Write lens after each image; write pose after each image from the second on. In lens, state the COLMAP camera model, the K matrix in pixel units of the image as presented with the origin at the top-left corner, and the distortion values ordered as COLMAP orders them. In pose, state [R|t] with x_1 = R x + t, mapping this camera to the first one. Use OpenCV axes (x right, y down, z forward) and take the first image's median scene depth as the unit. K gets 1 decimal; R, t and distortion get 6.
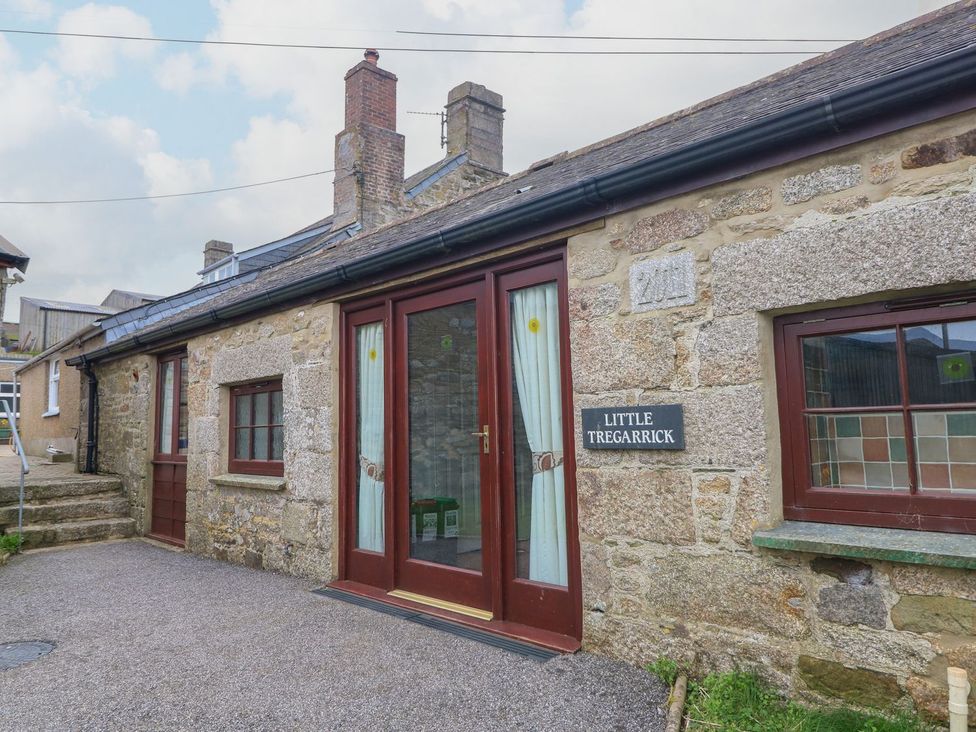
lens RADIAL K [[662.1, 0, 487.4], [0, 662.1, 355.6], [0, 0, 1]] dist [0.002019, -0.003055]
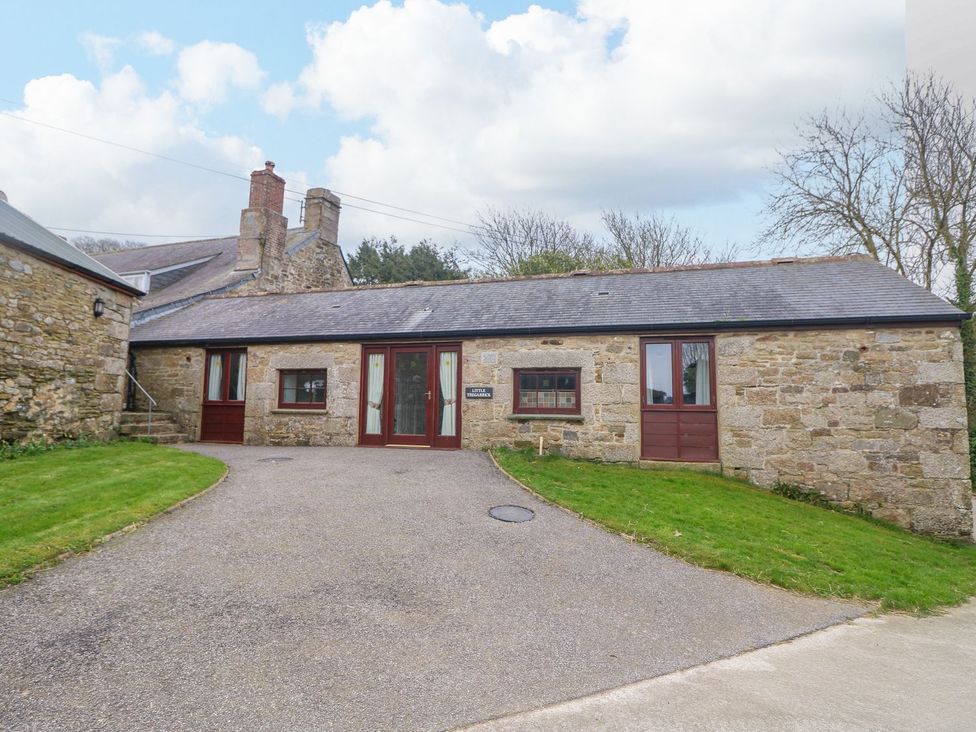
lens RADIAL K [[513.4, 0, 489.6], [0, 513.4, 361.7], [0, 0, 1]] dist [-0.007814, -0.002335]
pose [[0.879398, 0.073104, 0.470441, -0.751821], [-0.083307, 0.996524, 0.000872, -0.054262], [-0.468742, -0.039958, 0.882431, -1.107824]]
